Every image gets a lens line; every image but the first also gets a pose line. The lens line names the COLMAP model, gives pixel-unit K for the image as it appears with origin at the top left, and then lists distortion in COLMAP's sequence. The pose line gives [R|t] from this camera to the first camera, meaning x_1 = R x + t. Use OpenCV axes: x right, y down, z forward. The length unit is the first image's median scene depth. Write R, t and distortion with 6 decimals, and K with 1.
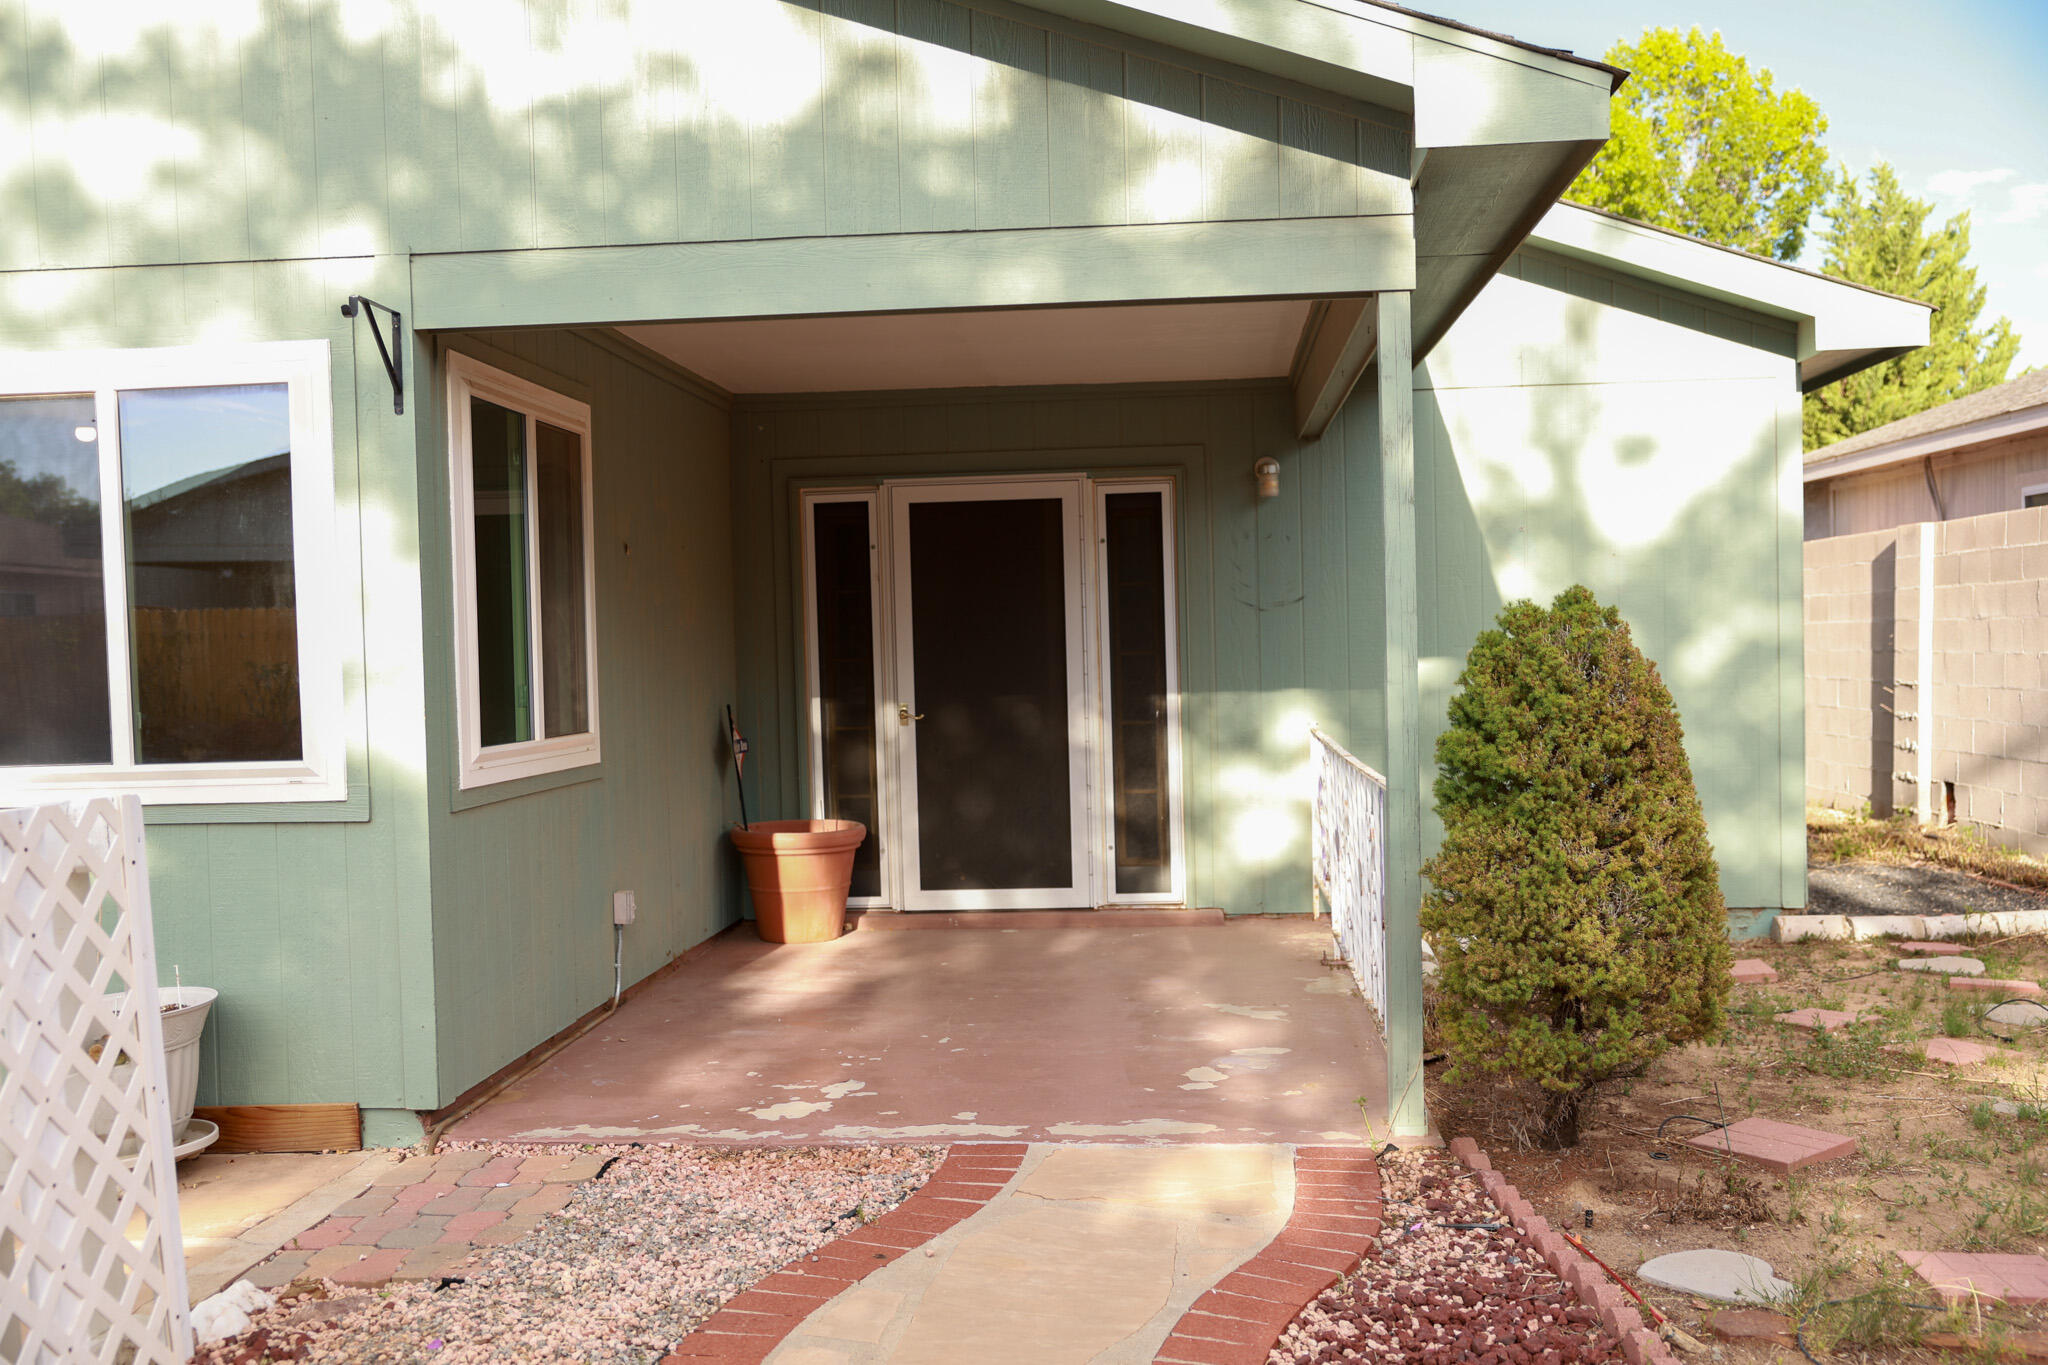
lens RADIAL K [[1886.6, 0, 1029.4], [0, 1886.6, 727.4], [0, 0, 1]] dist [0.014790, 0.000000]
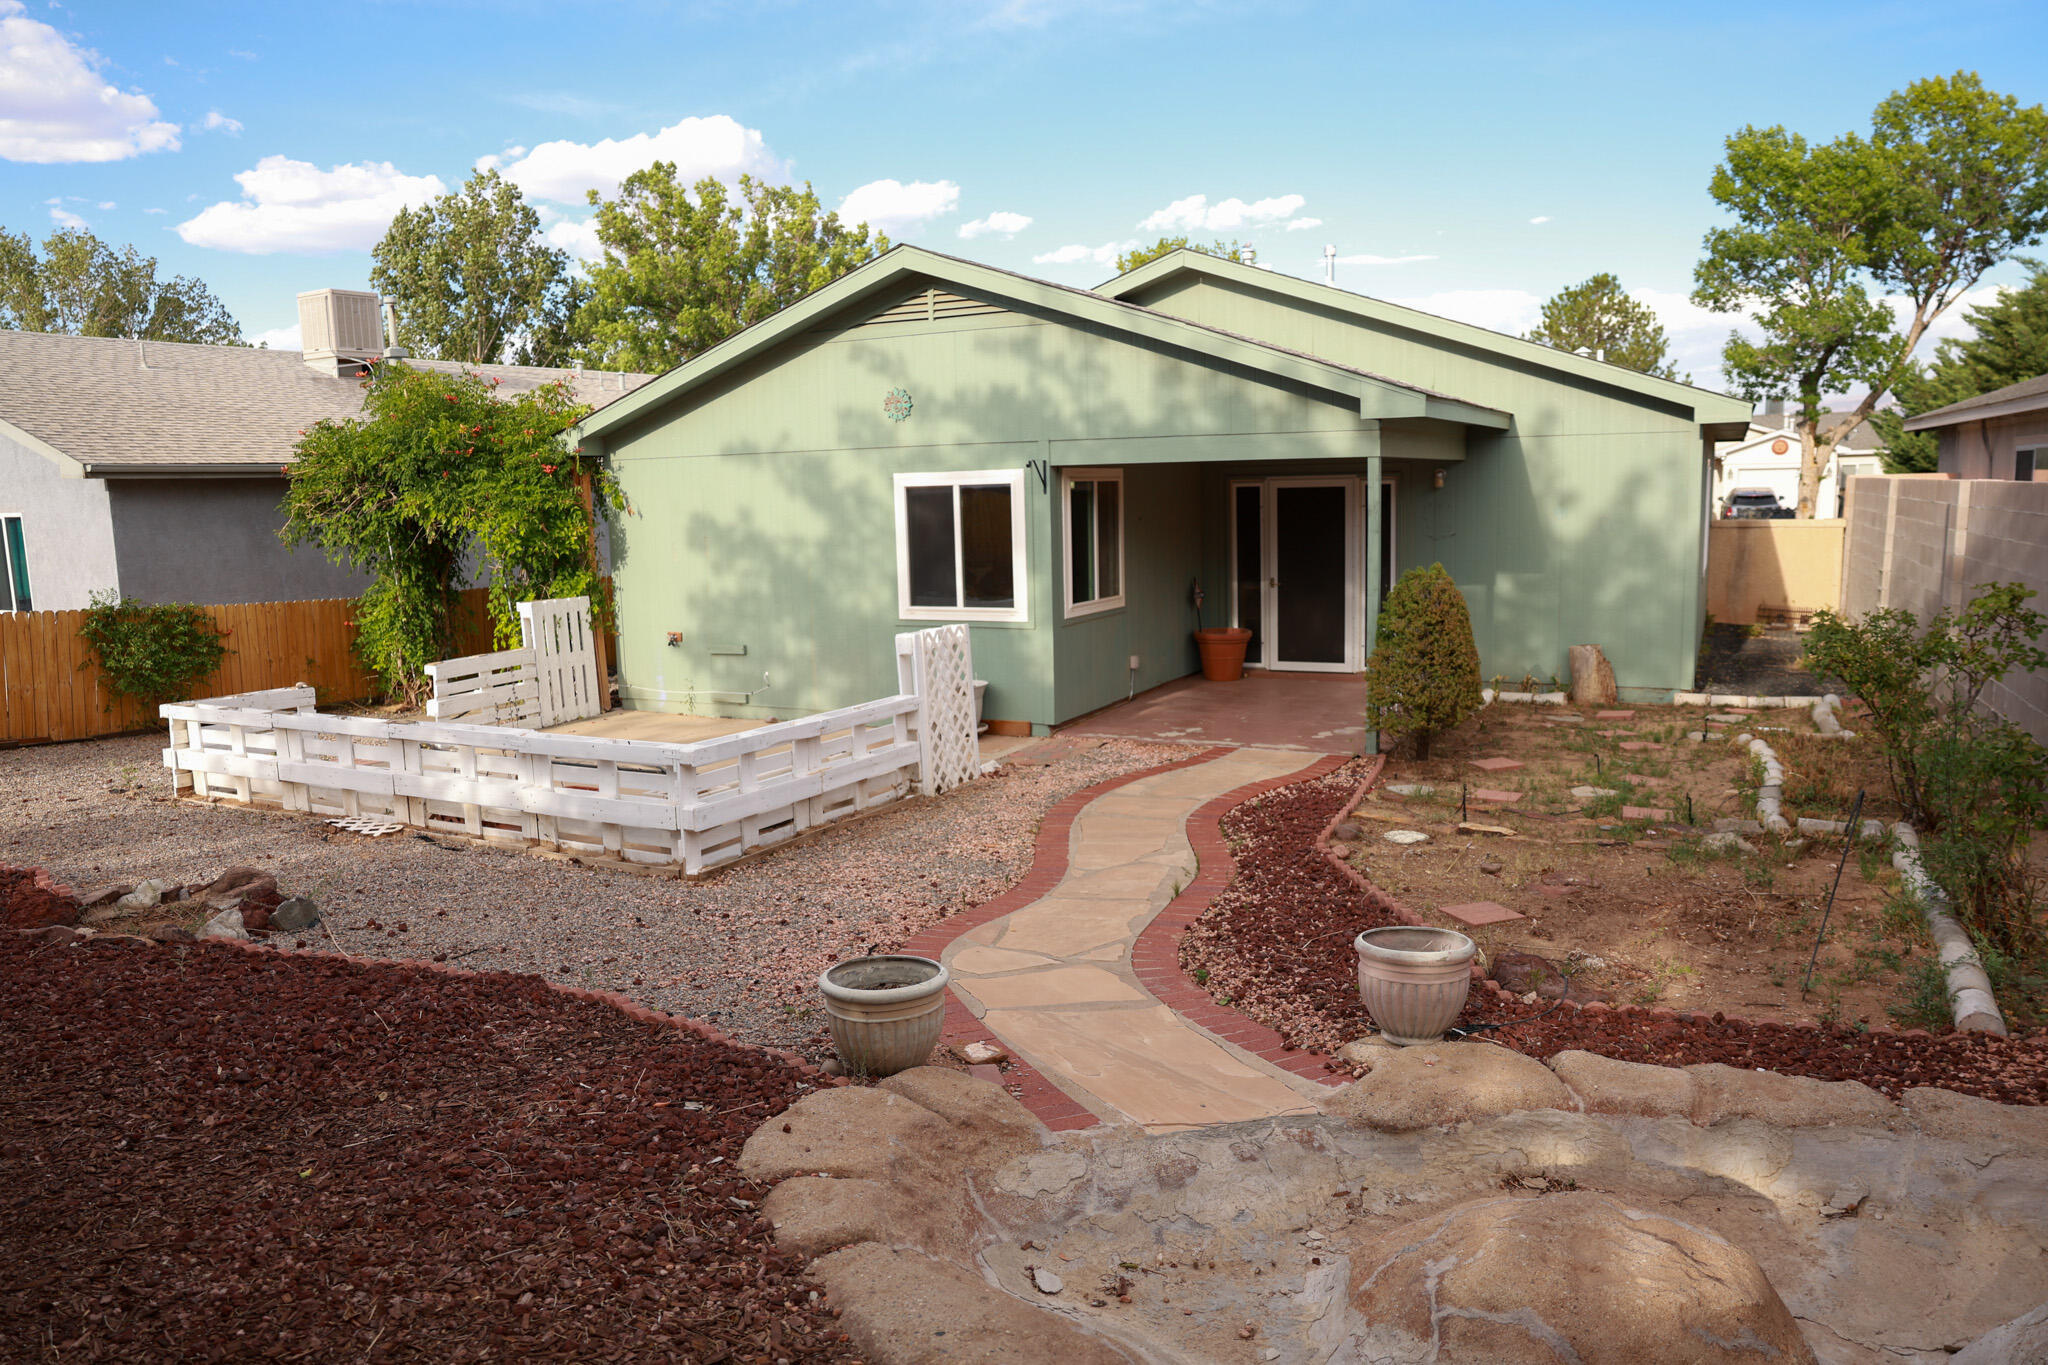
lens RADIAL K [[1376.1, 0, 1046.6], [0, 1376.1, 724.8], [0, 0, 1]] dist [-0.067494, 0.016453]
pose [[0.932185, 0.063984, -0.356283, 0.480572], [-0.015019, 0.990243, 0.138538, -0.107436], [0.361671, -0.123792, 0.924051, -1.087275]]
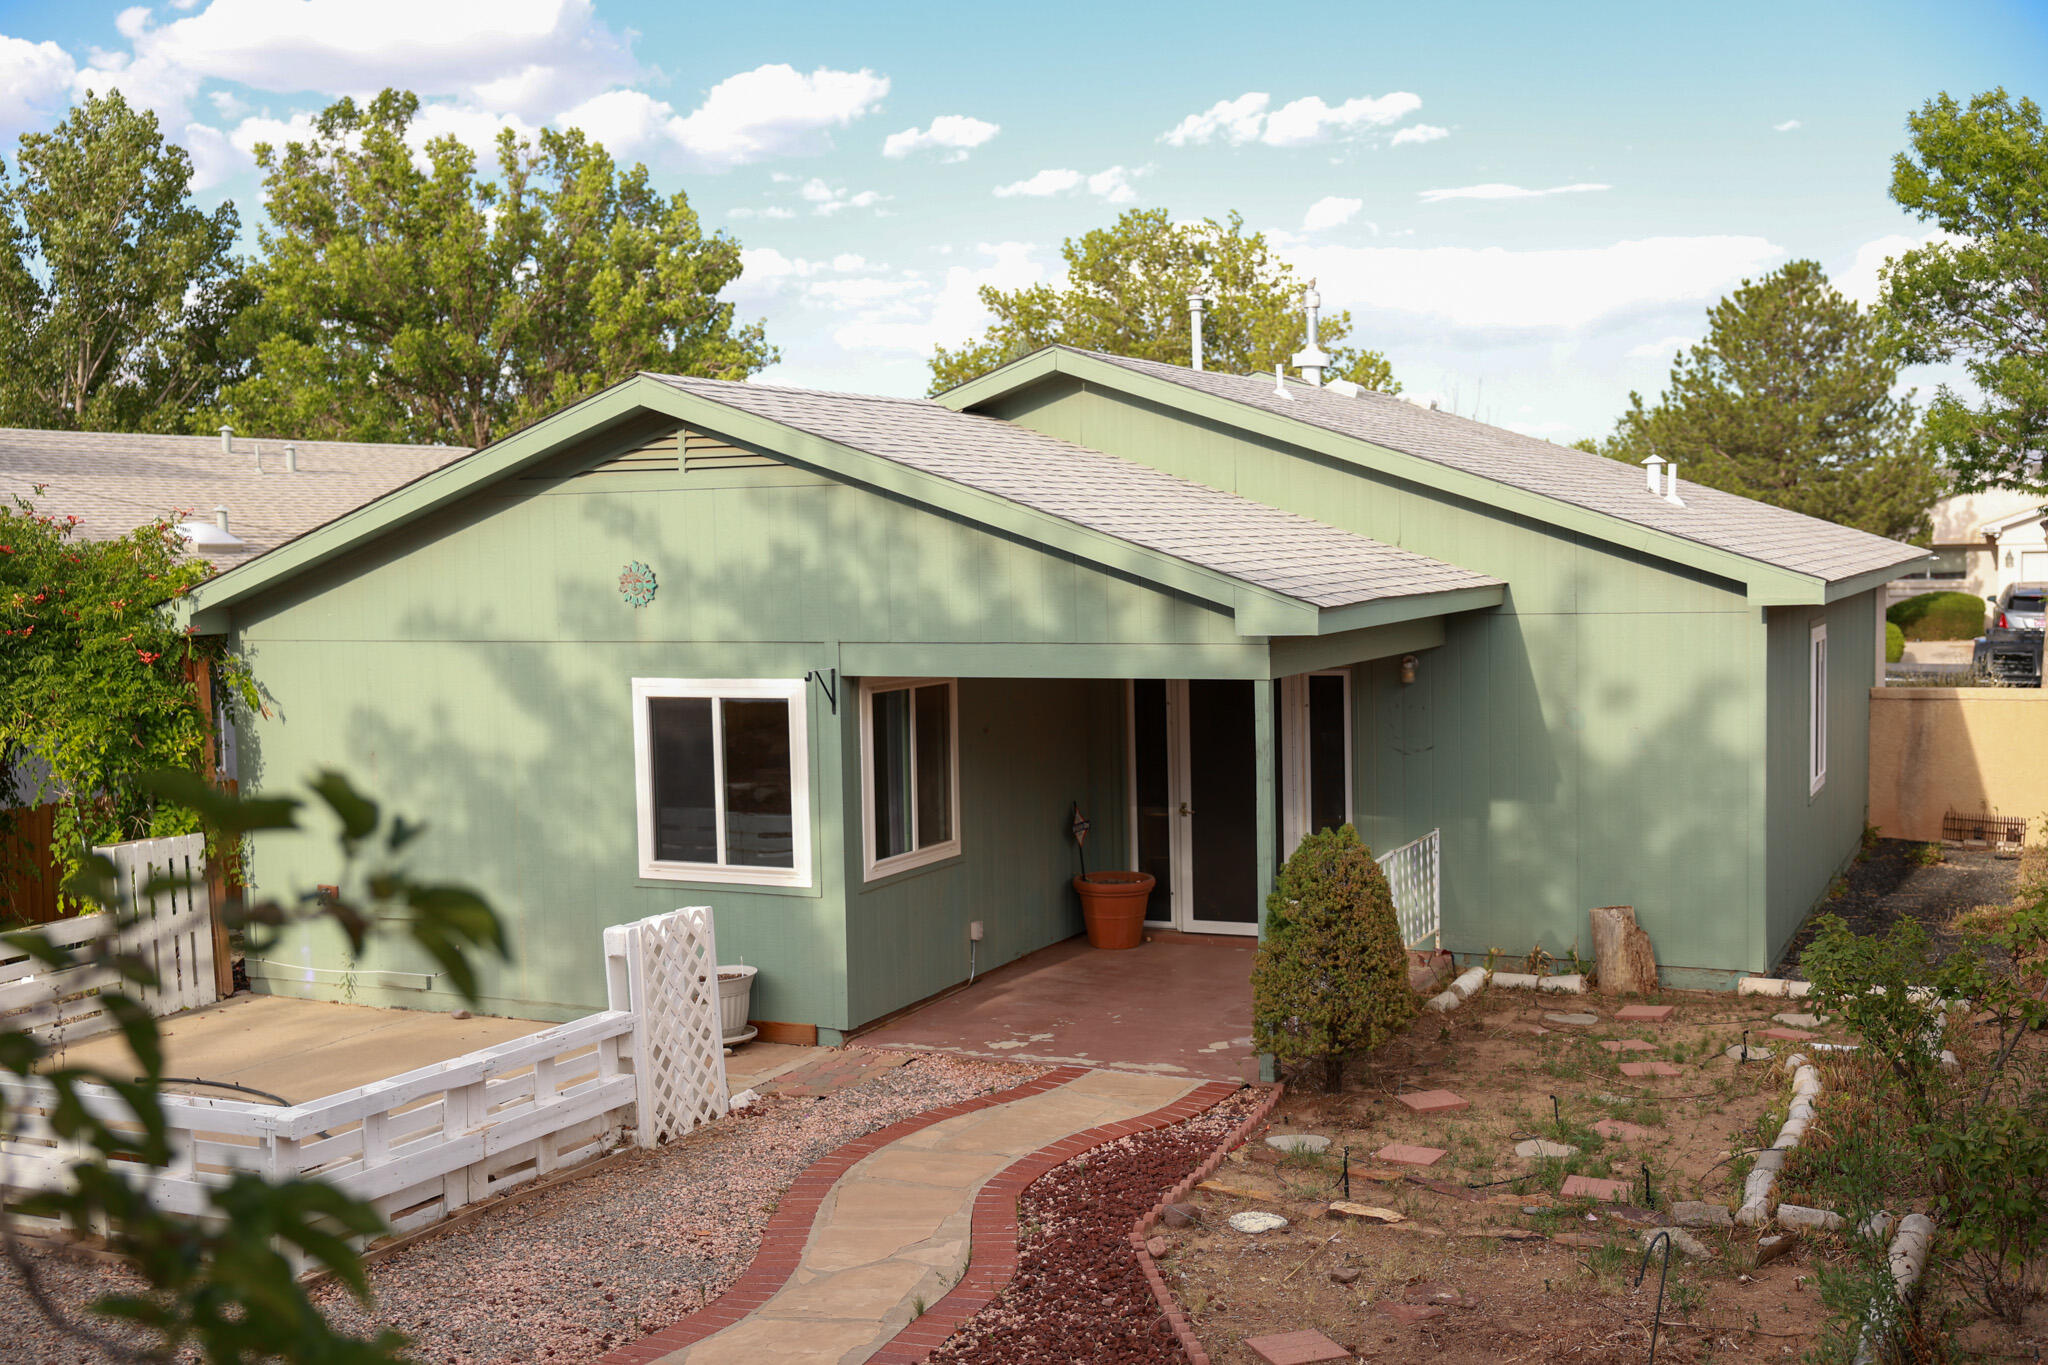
lens RADIAL K [[2138.9, 0, 1025.9], [0, 2138.9, 768.9], [0, 0, 1]] dist [0.047239, 0.000000]
pose [[0.937016, 0.040075, -0.346981, 0.757389], [-0.017128, 0.997473, 0.068950, -0.285145], [0.348867, -0.058664, 0.935334, -1.278482]]
